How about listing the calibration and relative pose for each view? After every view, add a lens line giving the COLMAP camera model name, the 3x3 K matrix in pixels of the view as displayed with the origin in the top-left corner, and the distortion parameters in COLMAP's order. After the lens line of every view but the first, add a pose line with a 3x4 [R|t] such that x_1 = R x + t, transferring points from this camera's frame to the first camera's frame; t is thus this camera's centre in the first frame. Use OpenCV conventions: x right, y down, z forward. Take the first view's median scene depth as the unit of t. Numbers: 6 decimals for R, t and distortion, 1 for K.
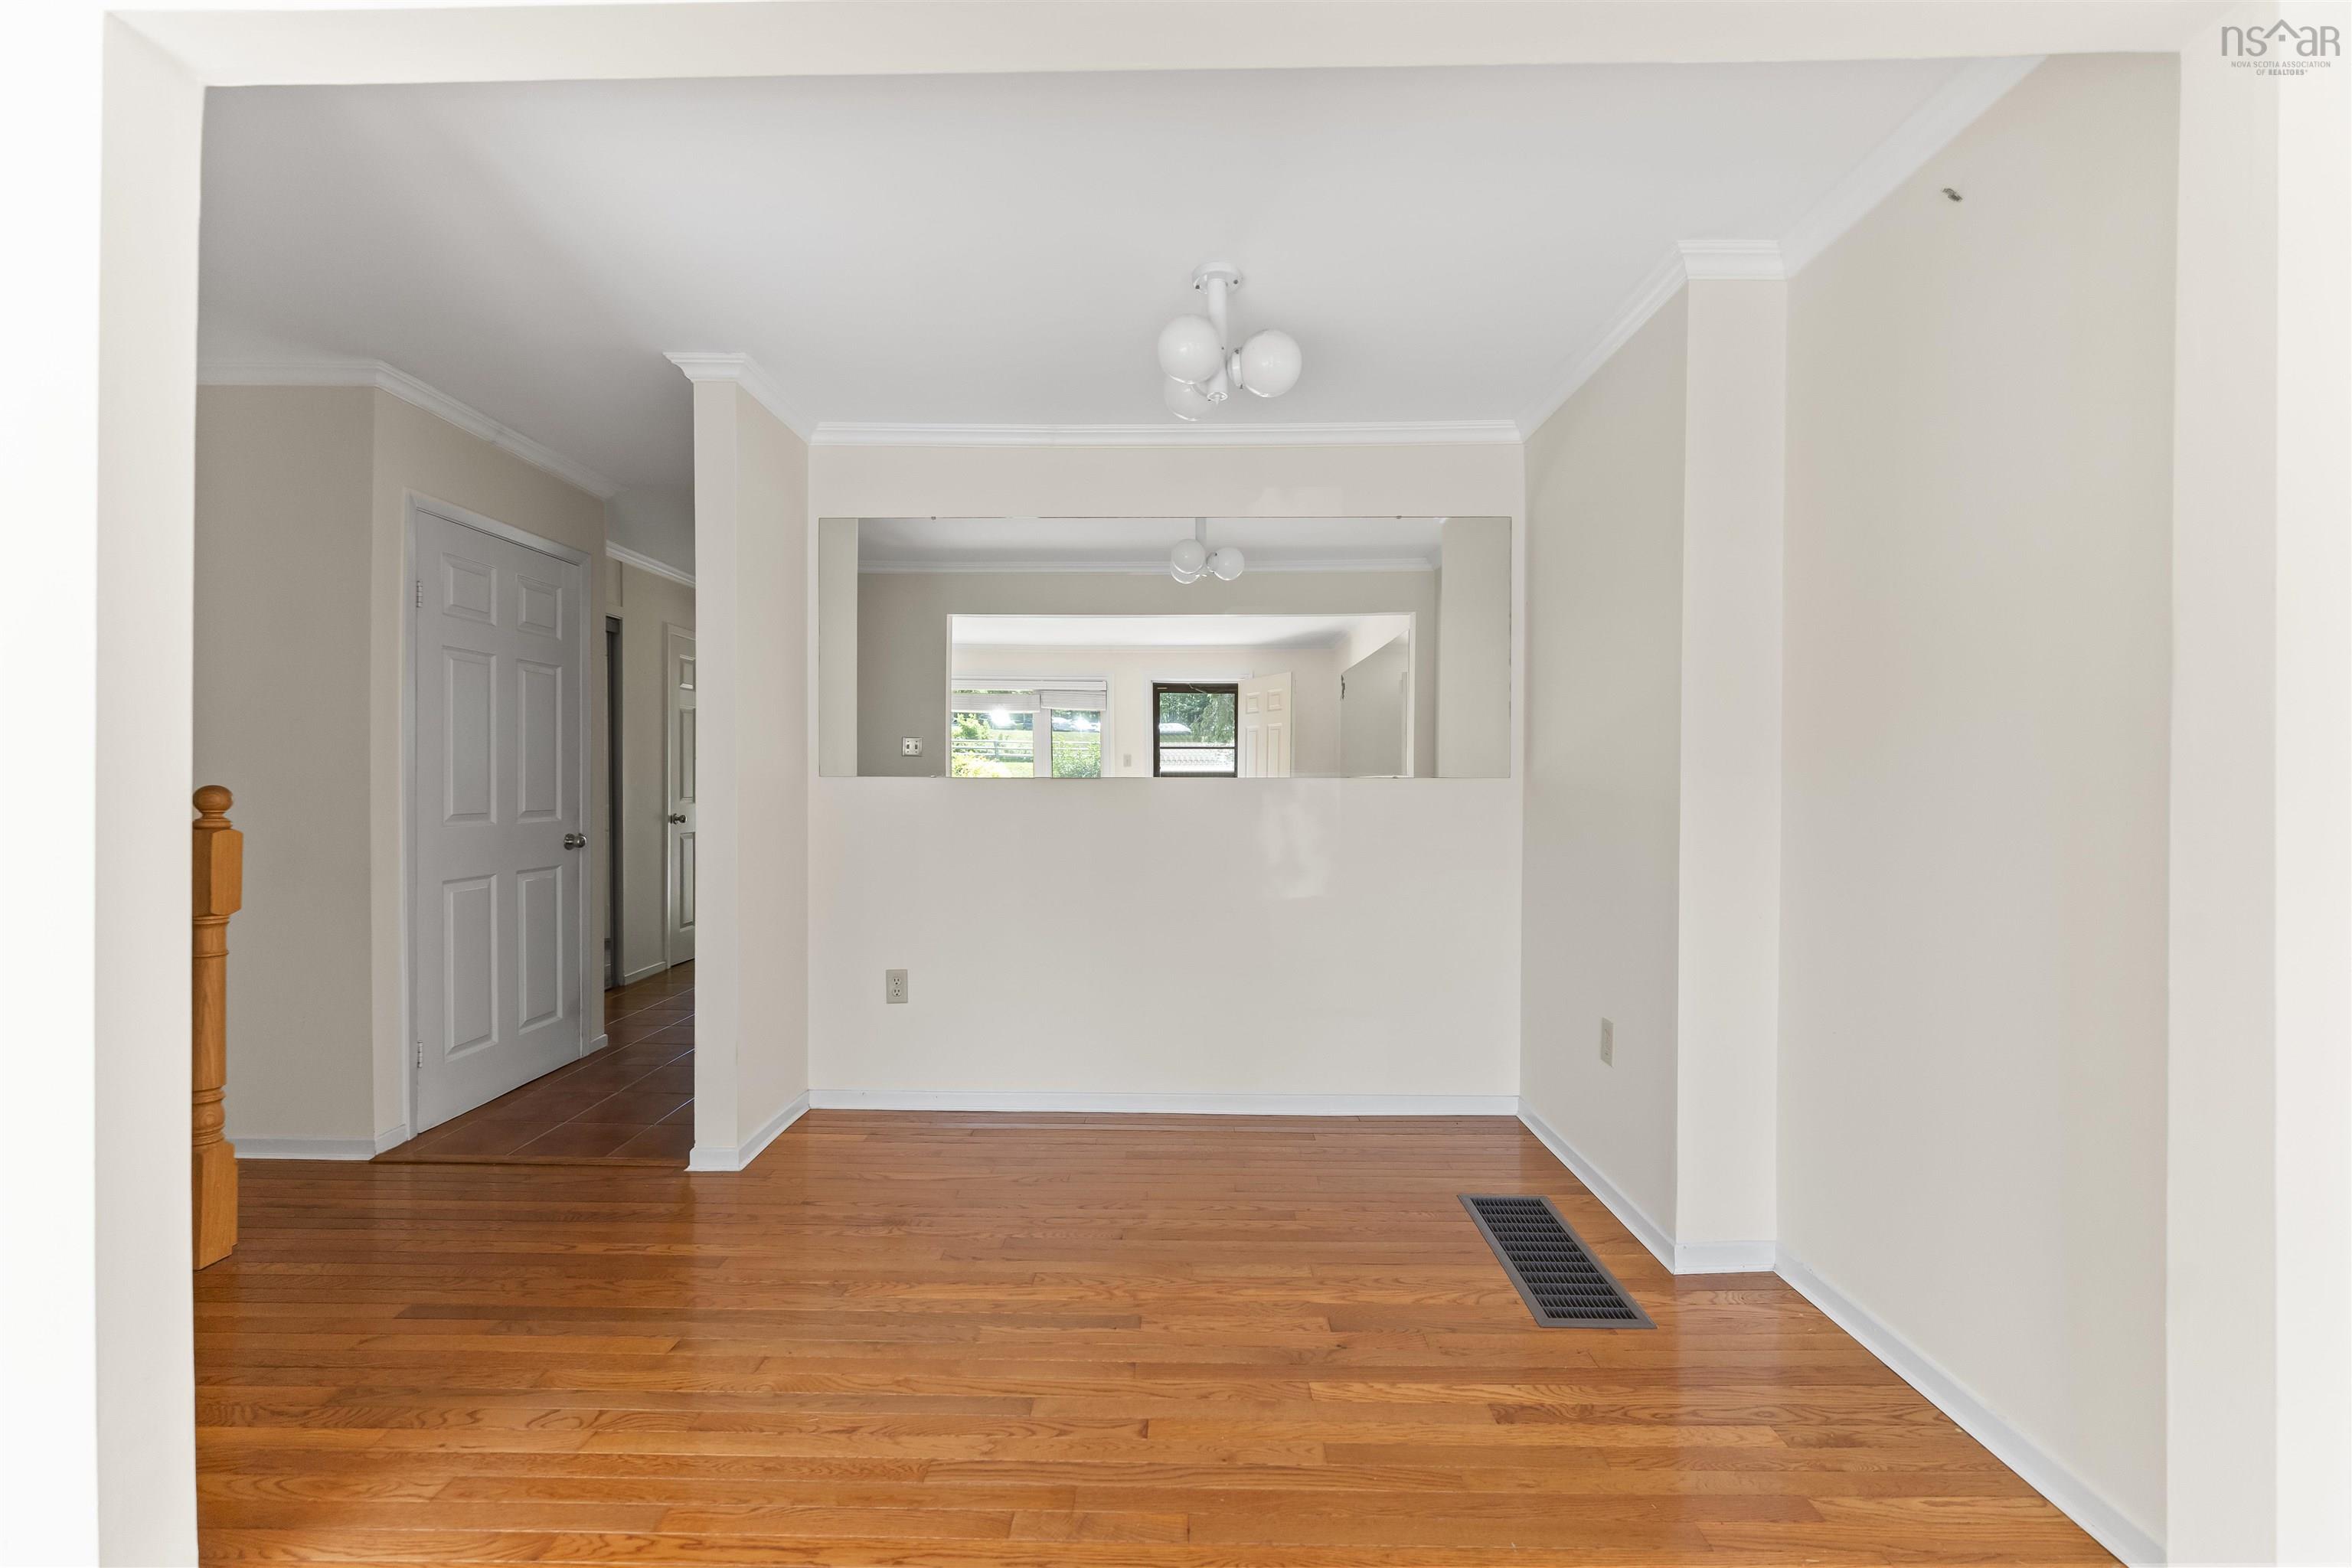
lens RADIAL K [[958.8, 0, 1156.9], [0, 958.8, 781.0], [0, 0, 1]] dist [0.001981, -0.000682]
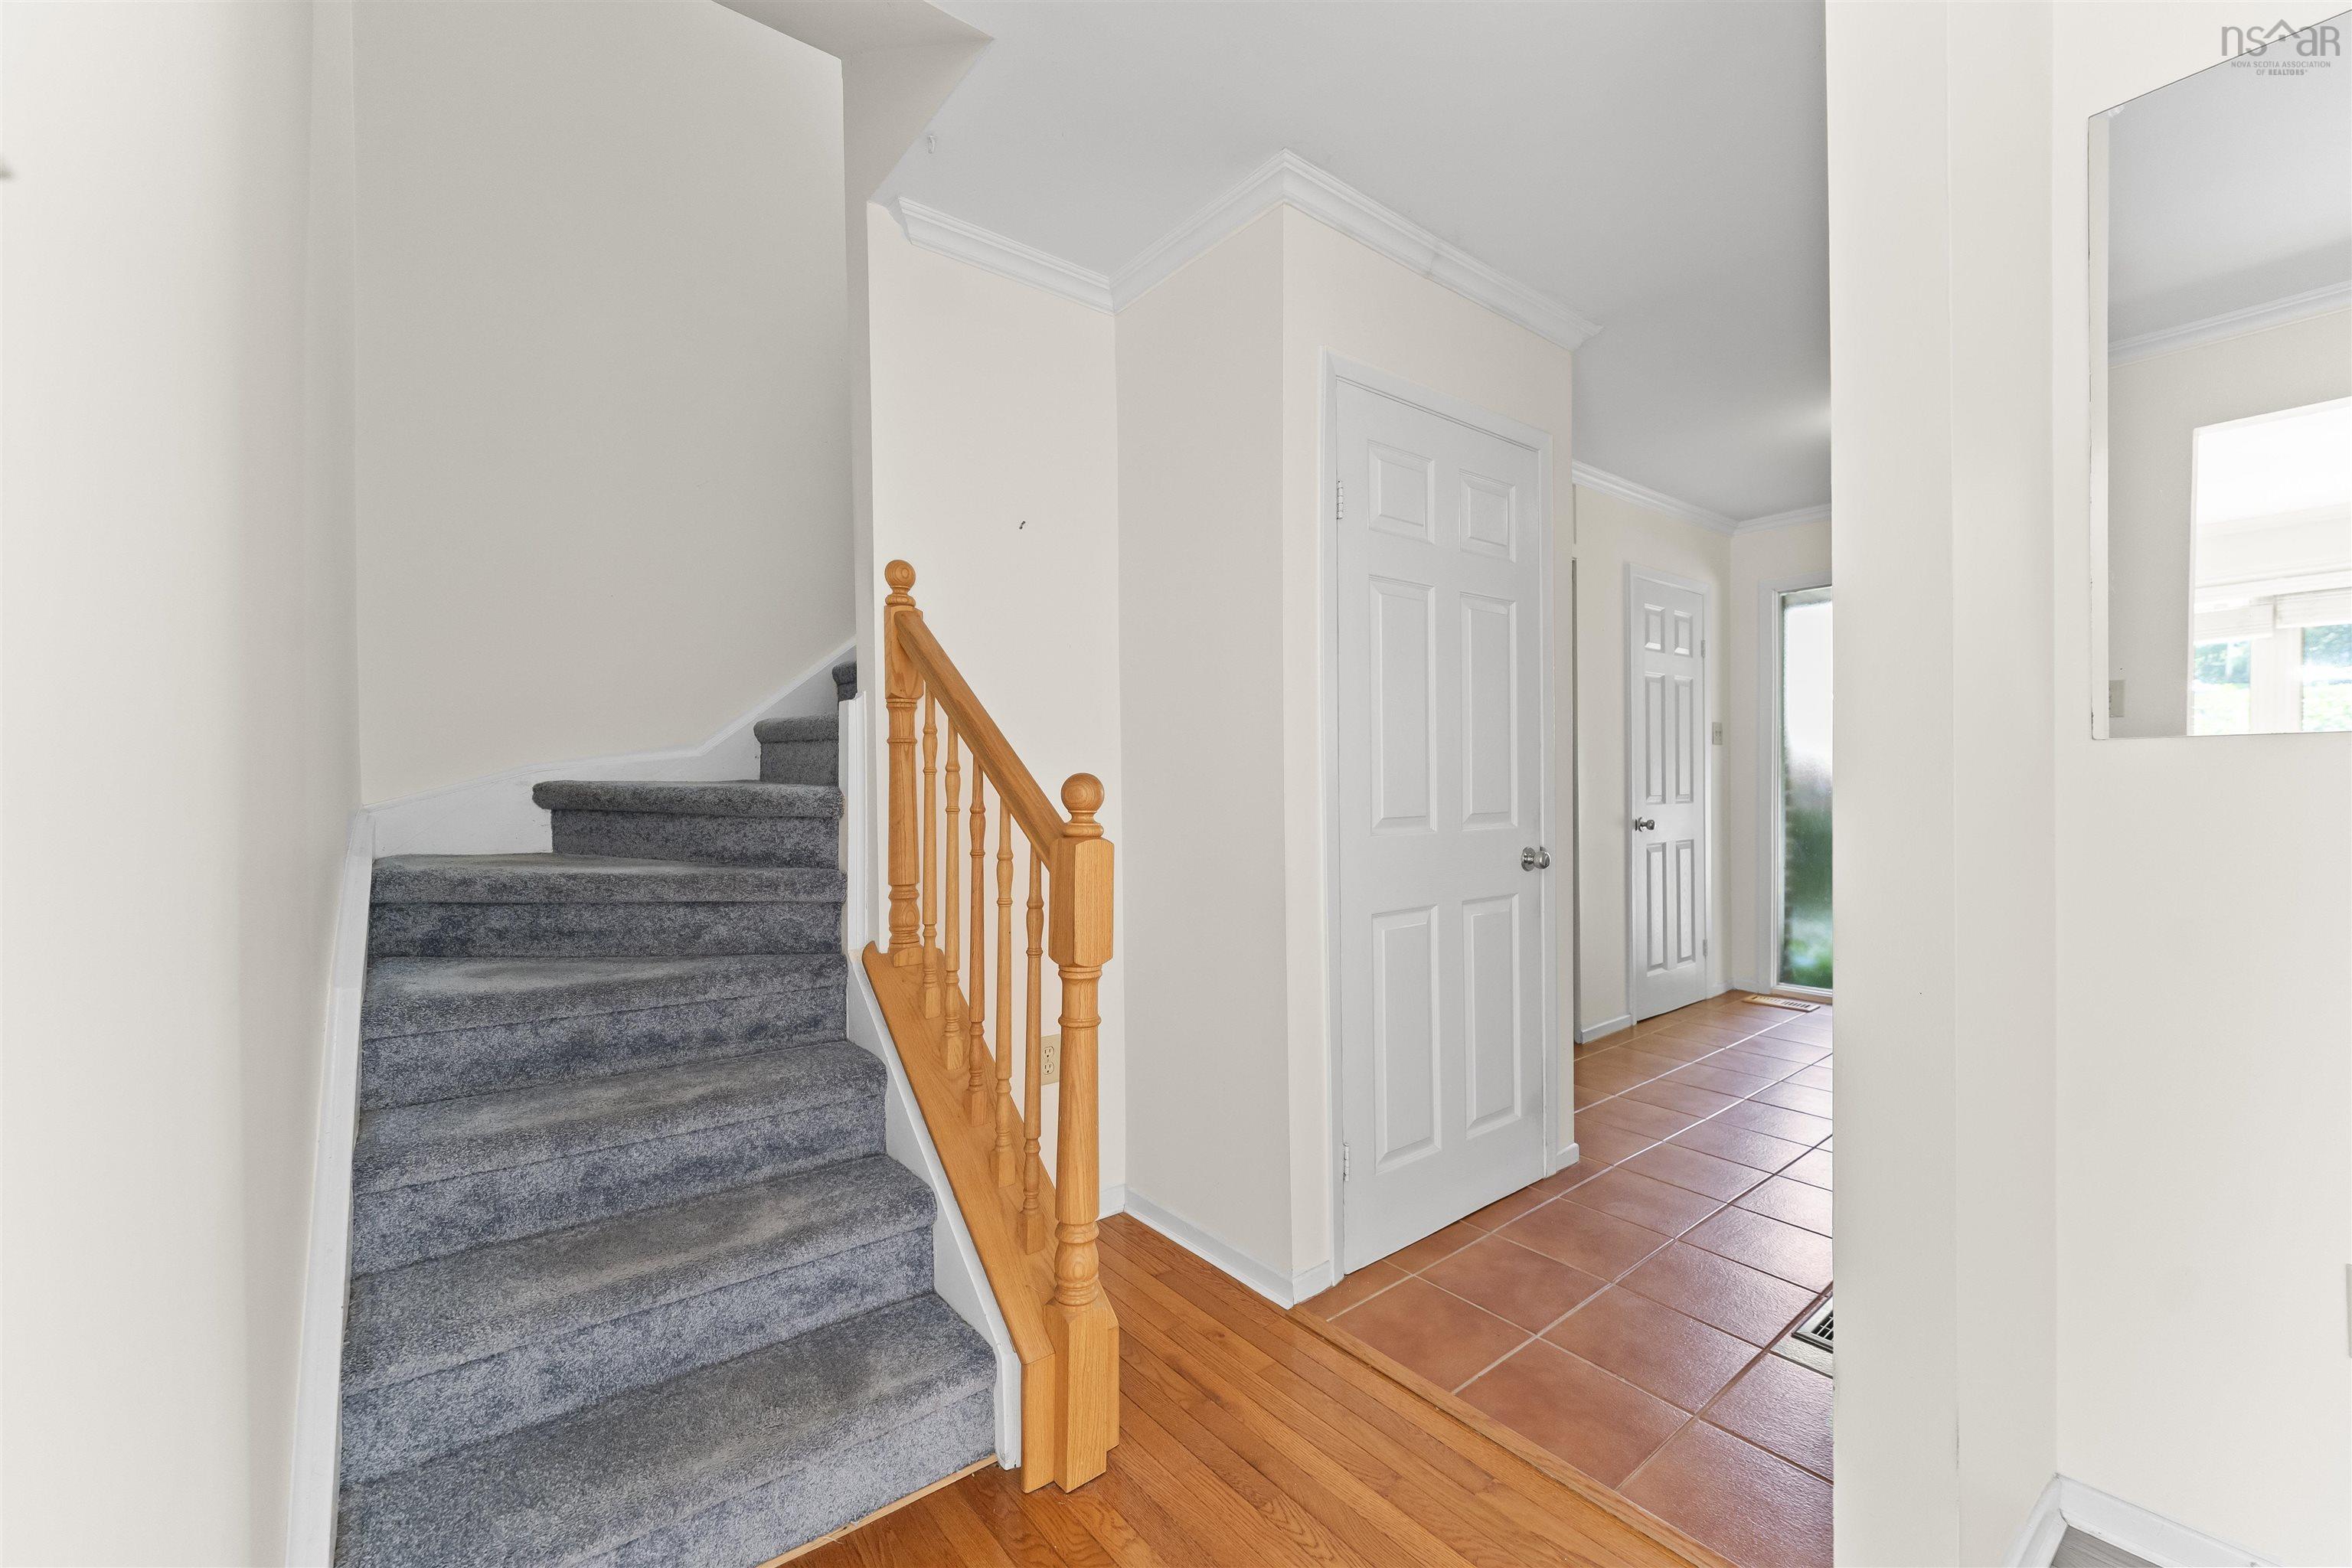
lens RADIAL K [[958.8, 0, 1180.7], [0, 958.8, 784.0], [0, 0, 1]] dist [0.001981, -0.000682]
pose [[0.650698, -0.004718, -0.759322, -0.387074], [0.007813, 0.999969, 0.000481, 0.011517], [0.759296, -0.006245, 0.650715, 0.560164]]
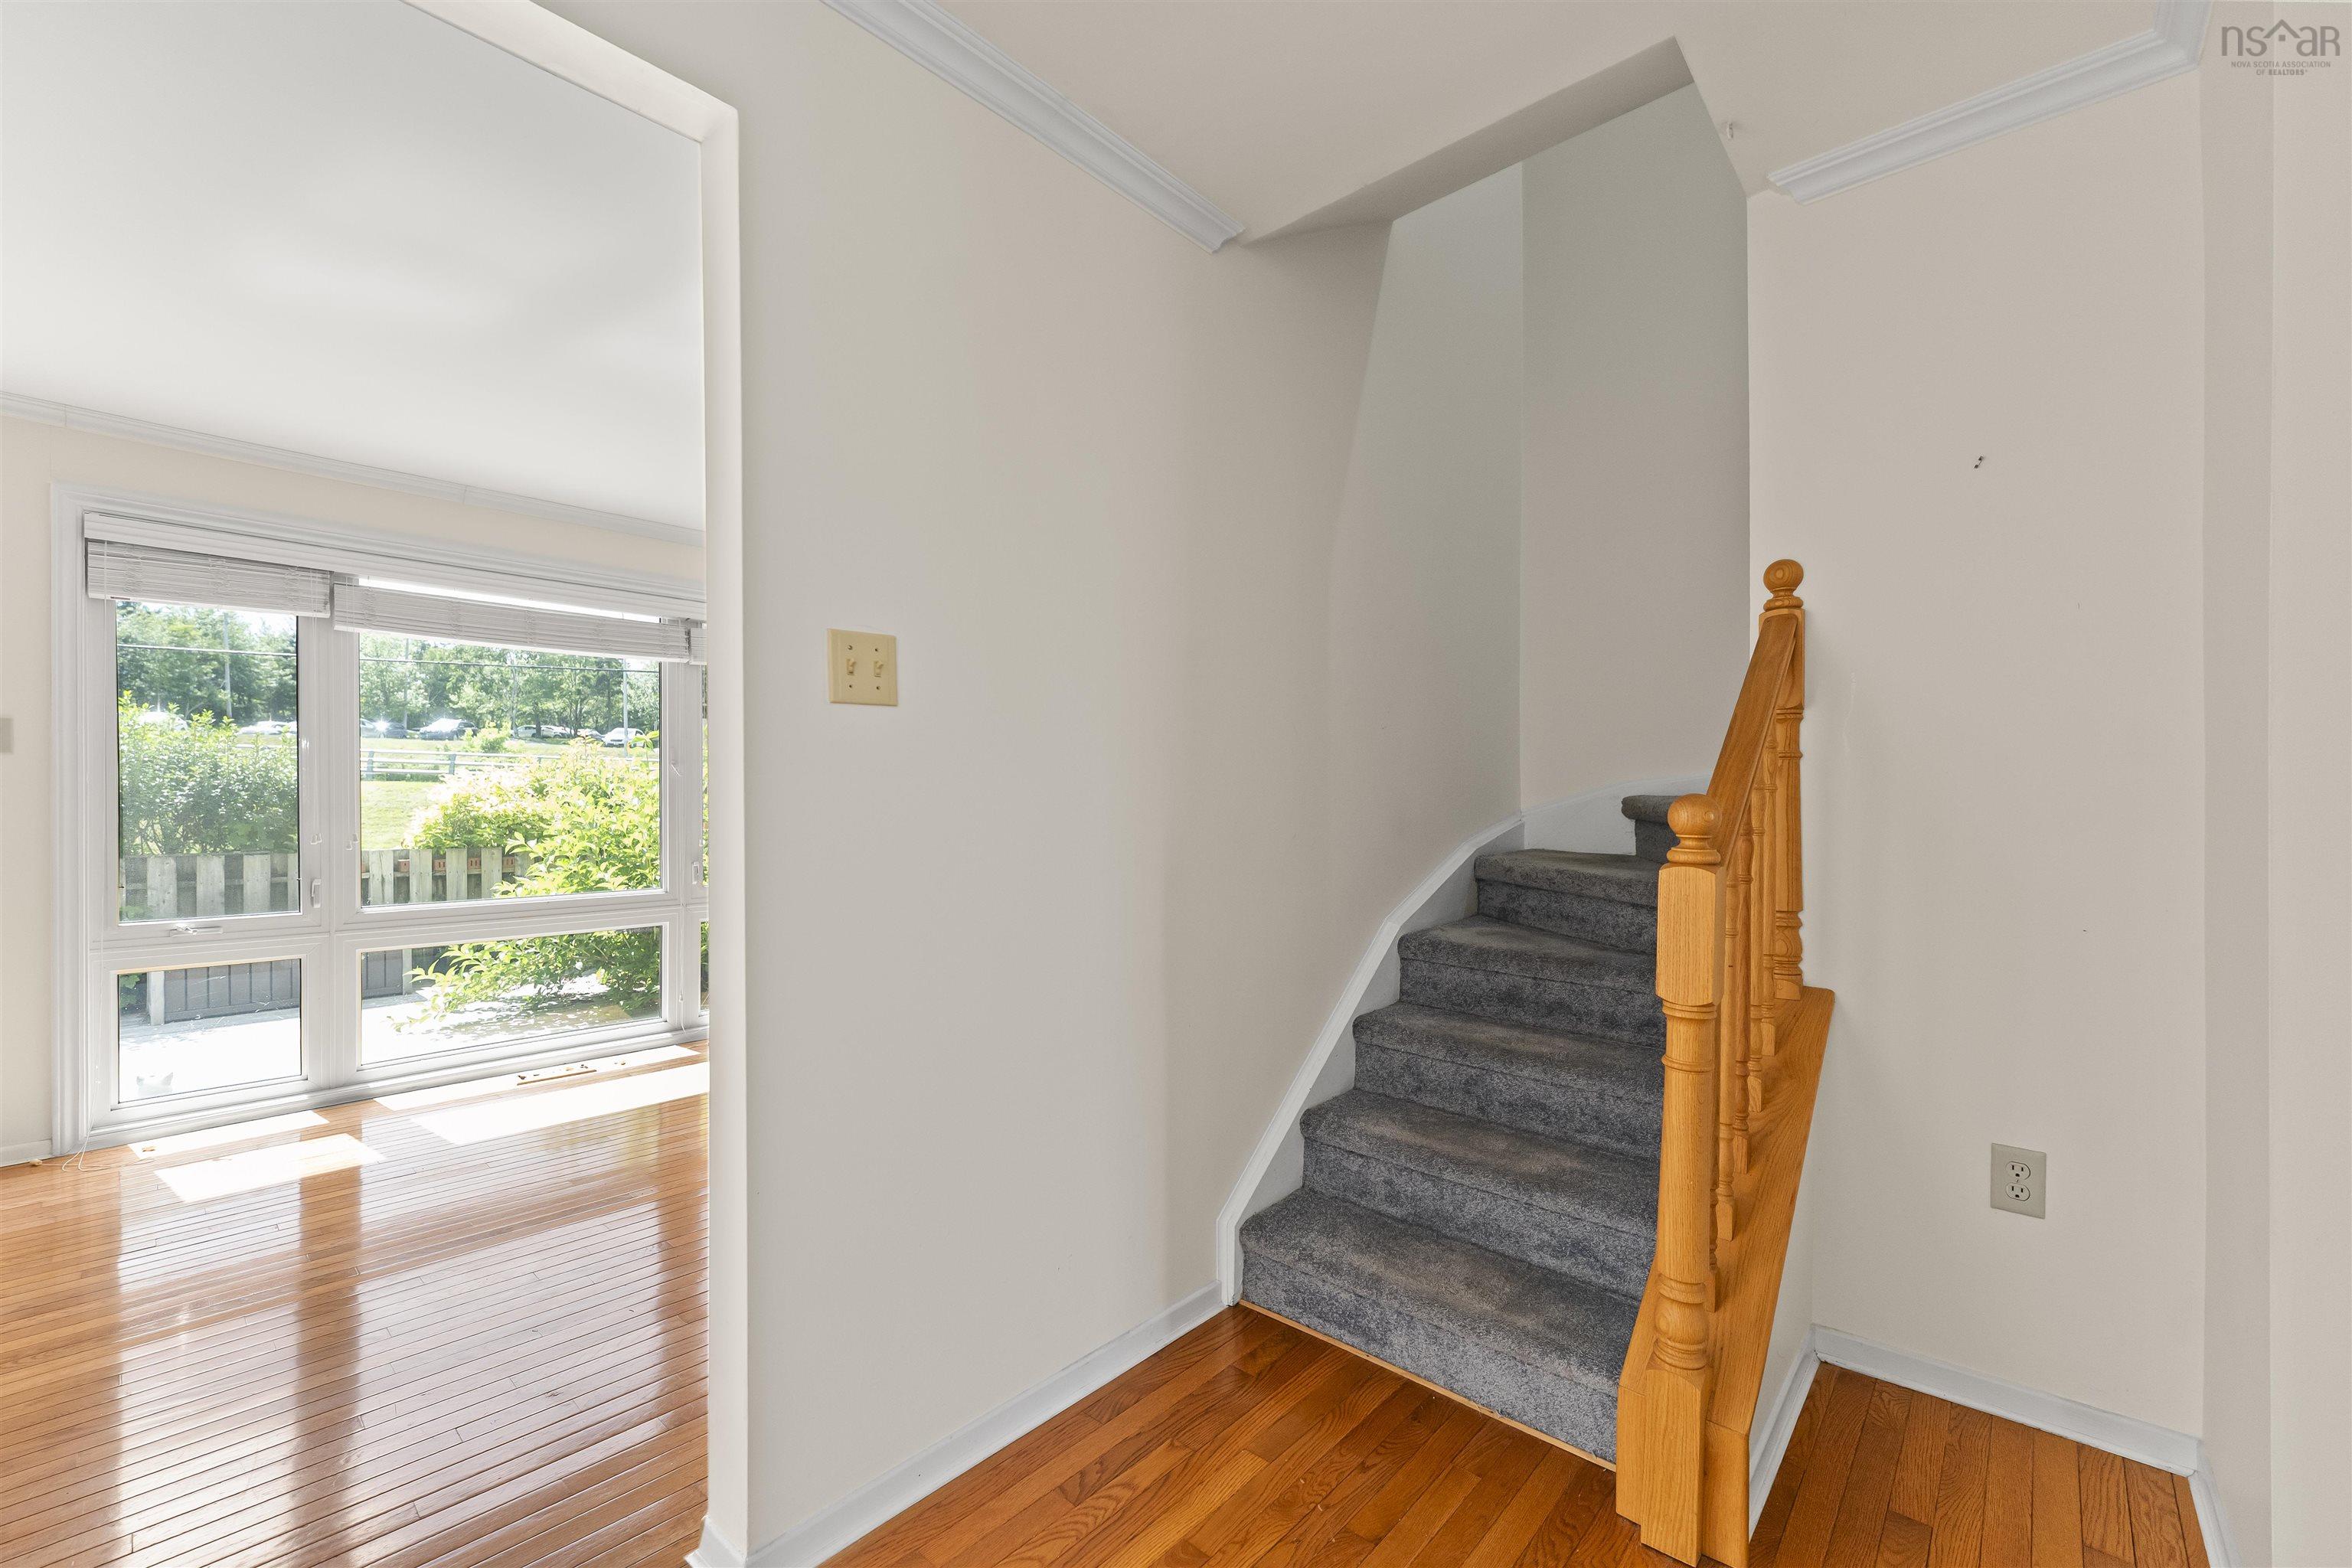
lens RADIAL K [[958.8, 0, 1167.3], [0, 958.8, 800.8], [0, 0, 1]] dist [0.001981, -0.000682]
pose [[-0.640359, 0.001901, -0.768073, -0.266175], [0.002667, 0.999996, 0.000252, 0.007693], [0.768071, -0.001888, -0.640362, 1.046166]]
